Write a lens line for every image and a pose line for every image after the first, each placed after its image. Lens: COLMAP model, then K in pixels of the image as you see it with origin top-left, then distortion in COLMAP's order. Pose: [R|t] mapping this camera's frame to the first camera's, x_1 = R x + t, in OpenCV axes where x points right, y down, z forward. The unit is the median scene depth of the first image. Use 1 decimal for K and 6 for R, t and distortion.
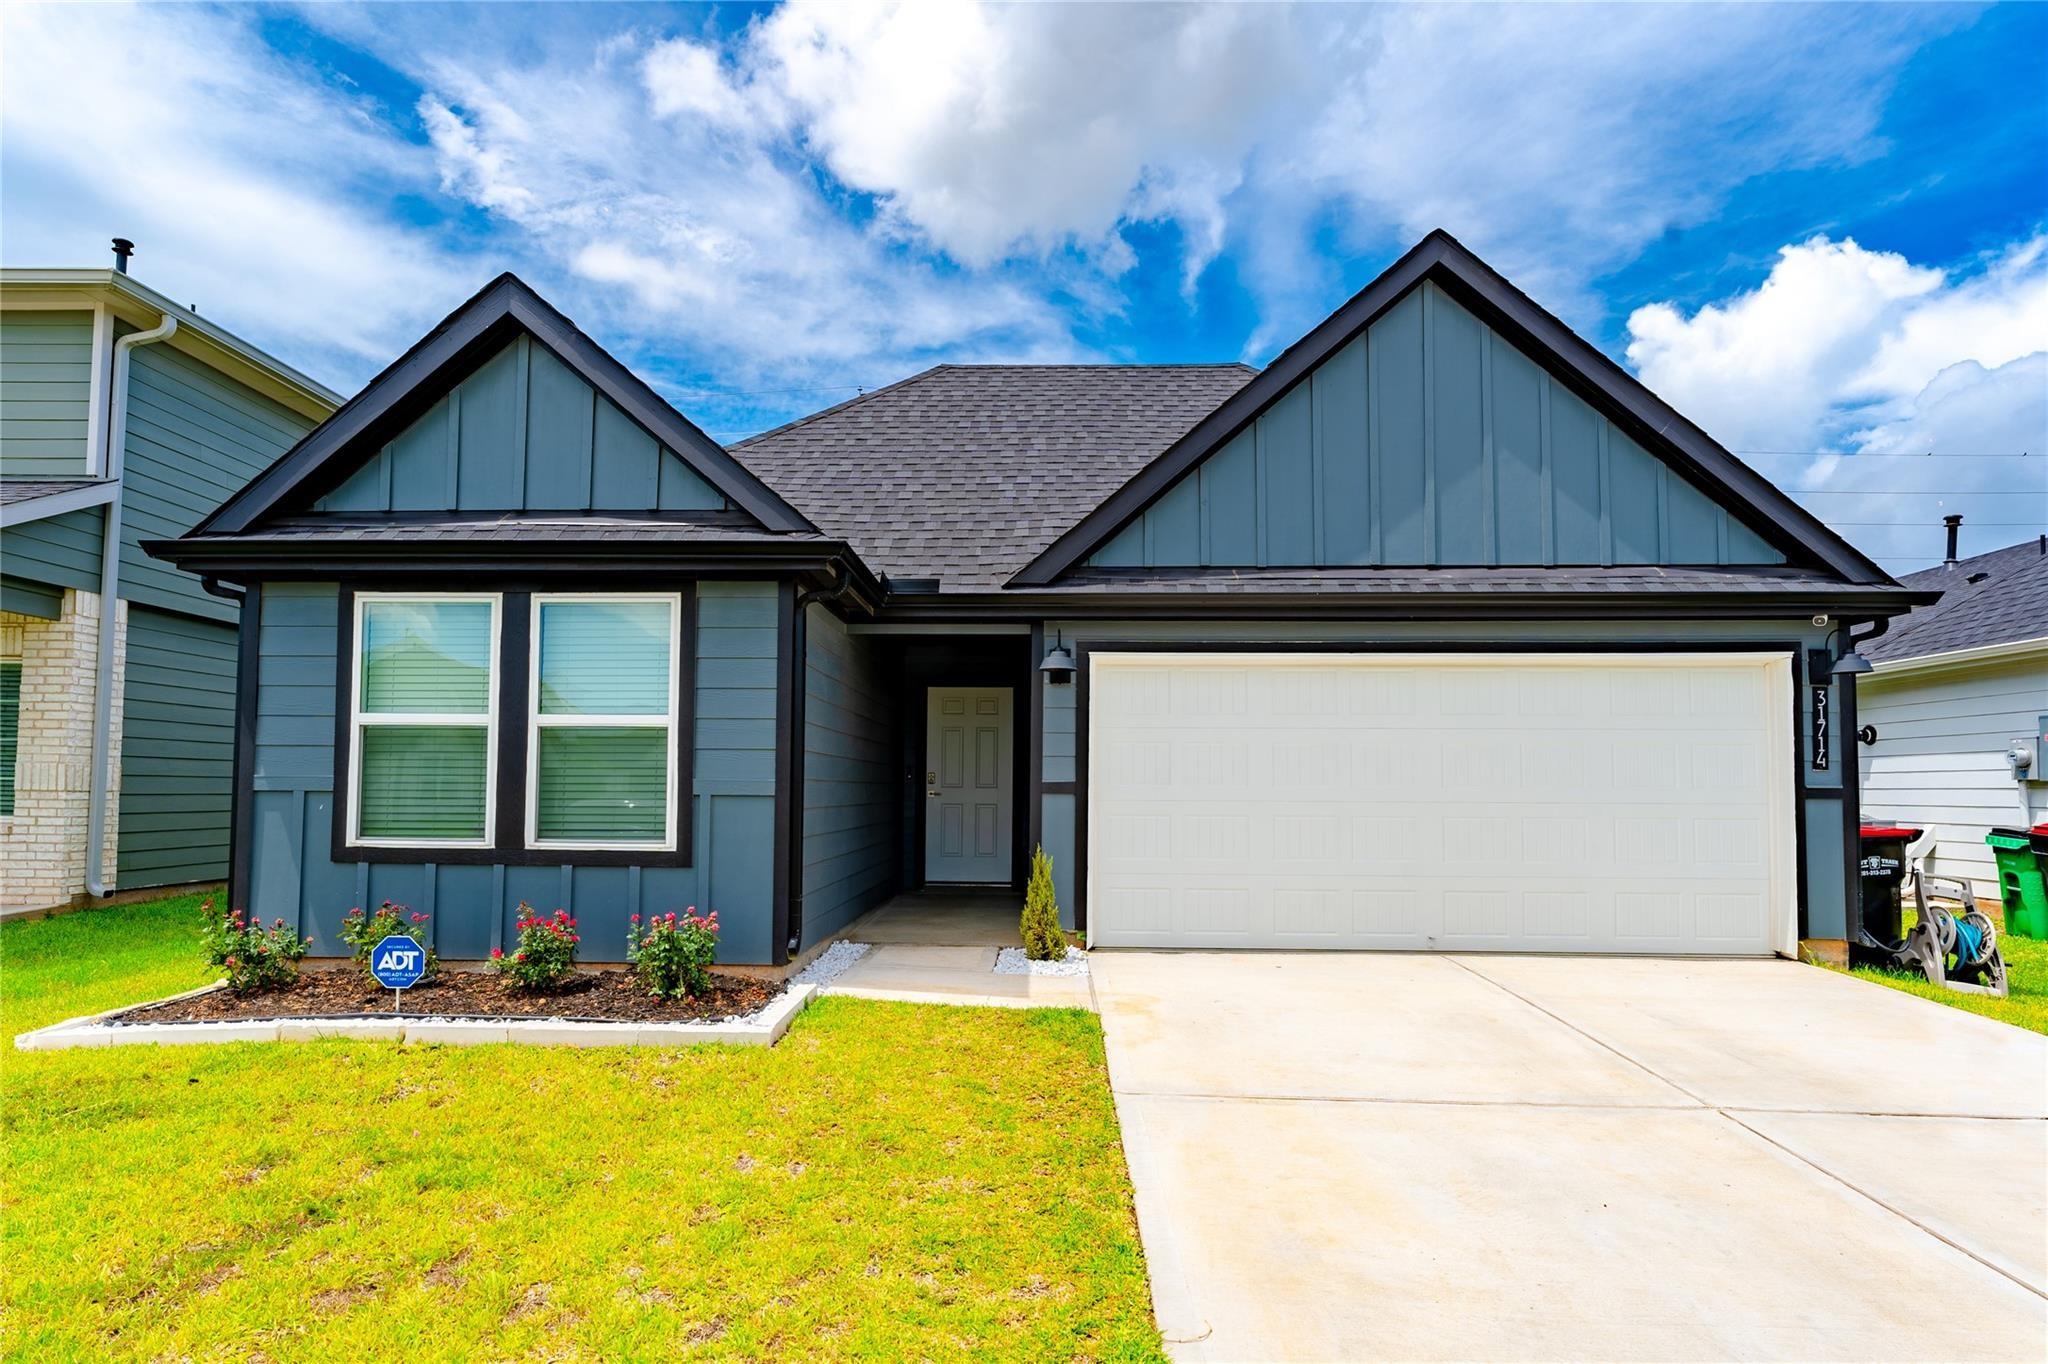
lens RADIAL K [[1100.0, 0, 998.9], [0, 1100.0, 741.0], [0, 0, 1]] dist [-0.011618, 0.004023]
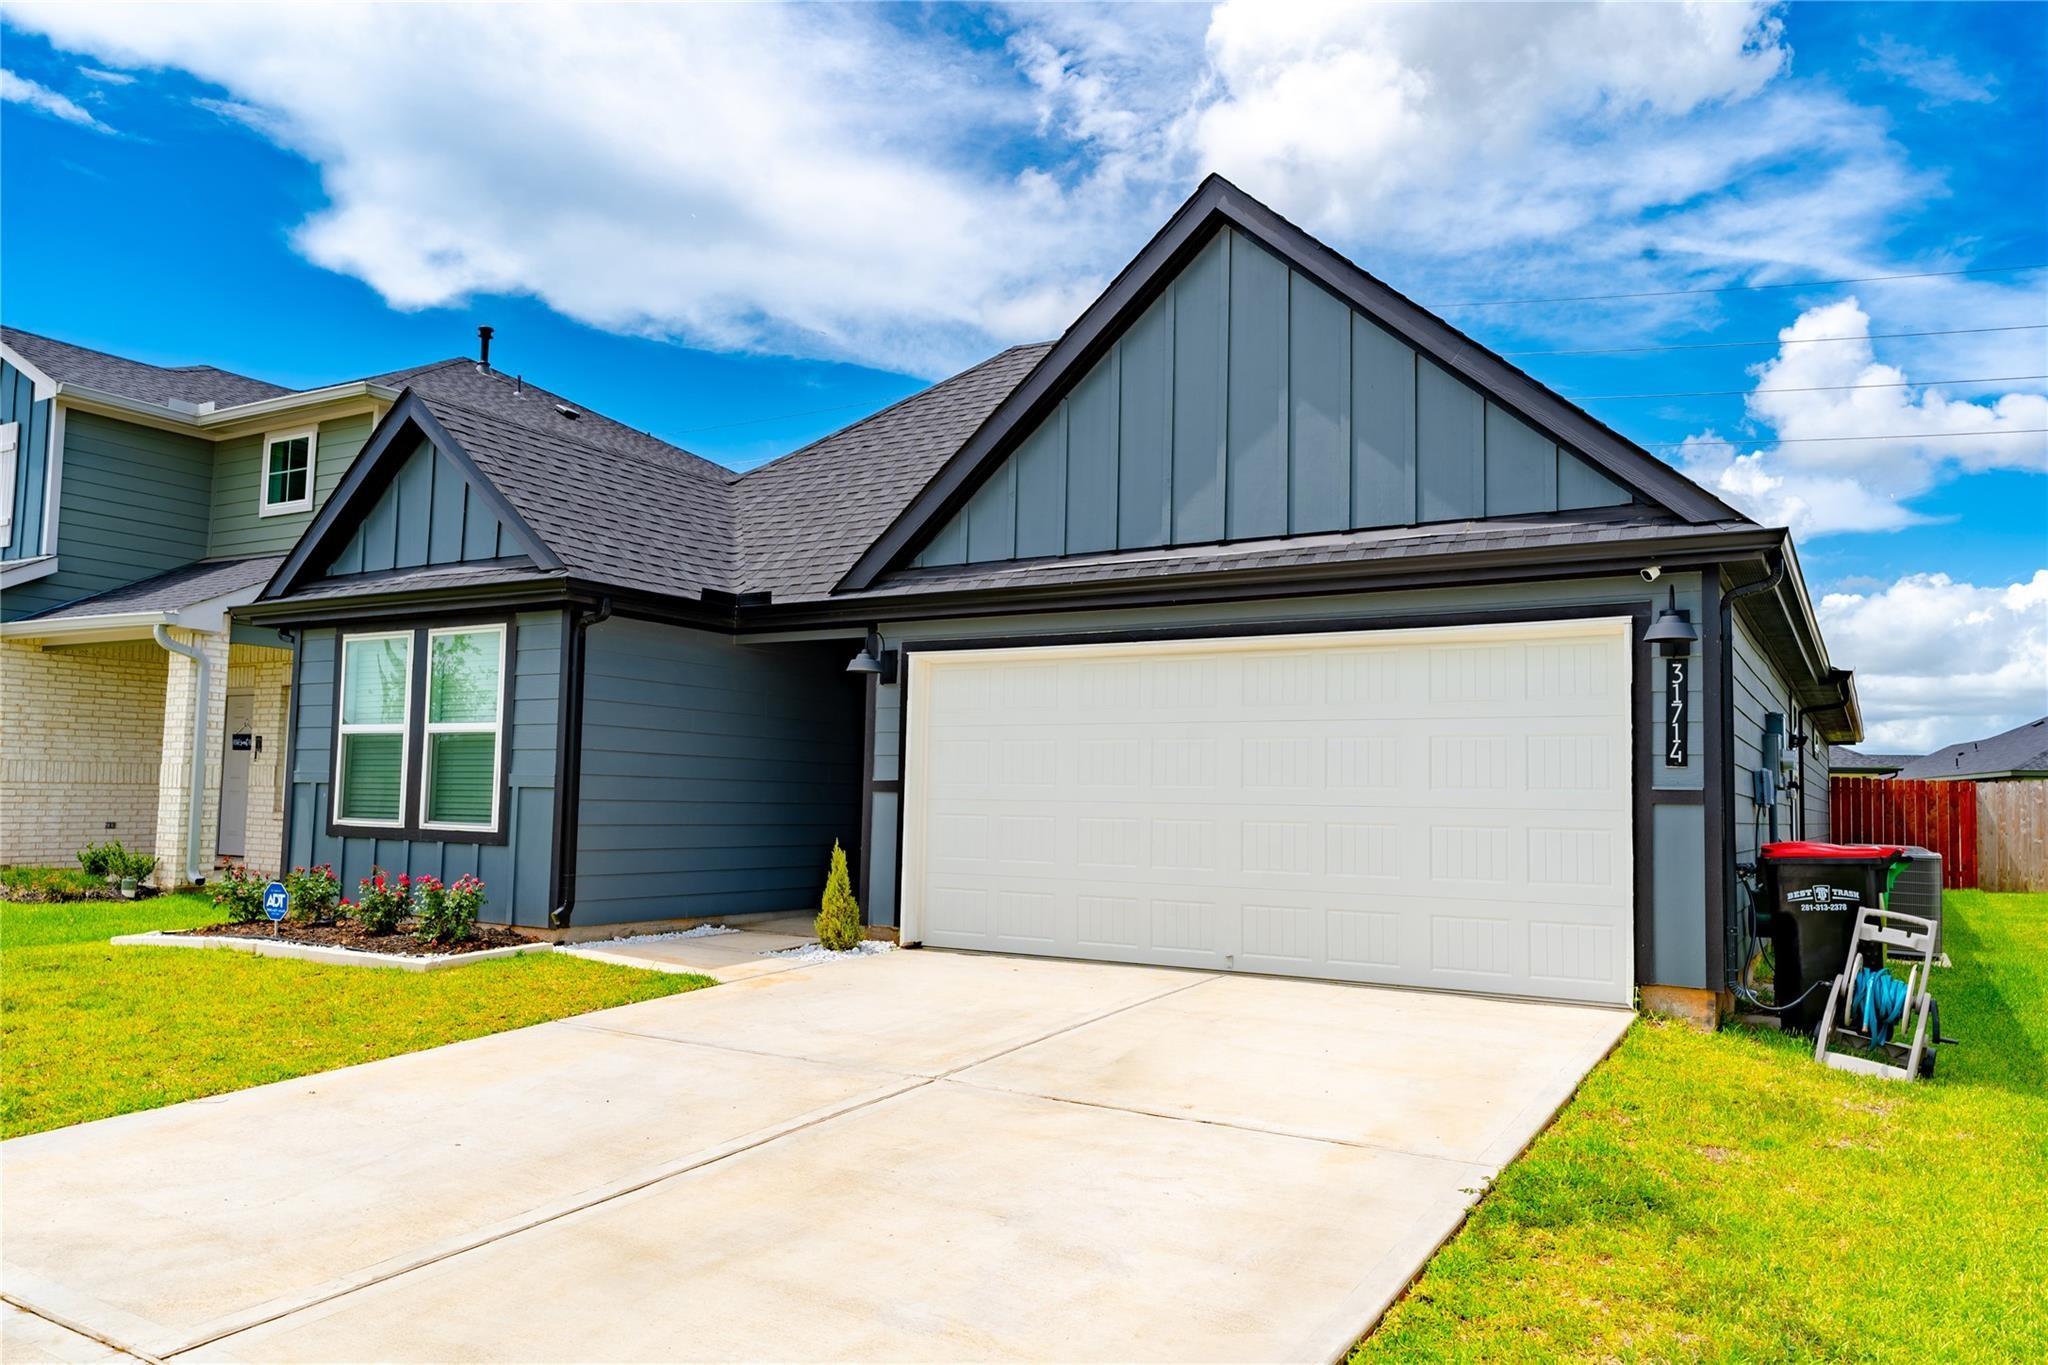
lens RADIAL K [[1416.7, 0, 1029.5], [0, 1416.7, 699.6], [0, 0, 1]] dist [-0.011738, -0.004714]
pose [[0.876100, -0.024786, -0.481493, 0.835993], [0.008728, 0.999329, -0.035562, 0.010755], [0.482051, 0.026954, 0.875728, -0.091000]]
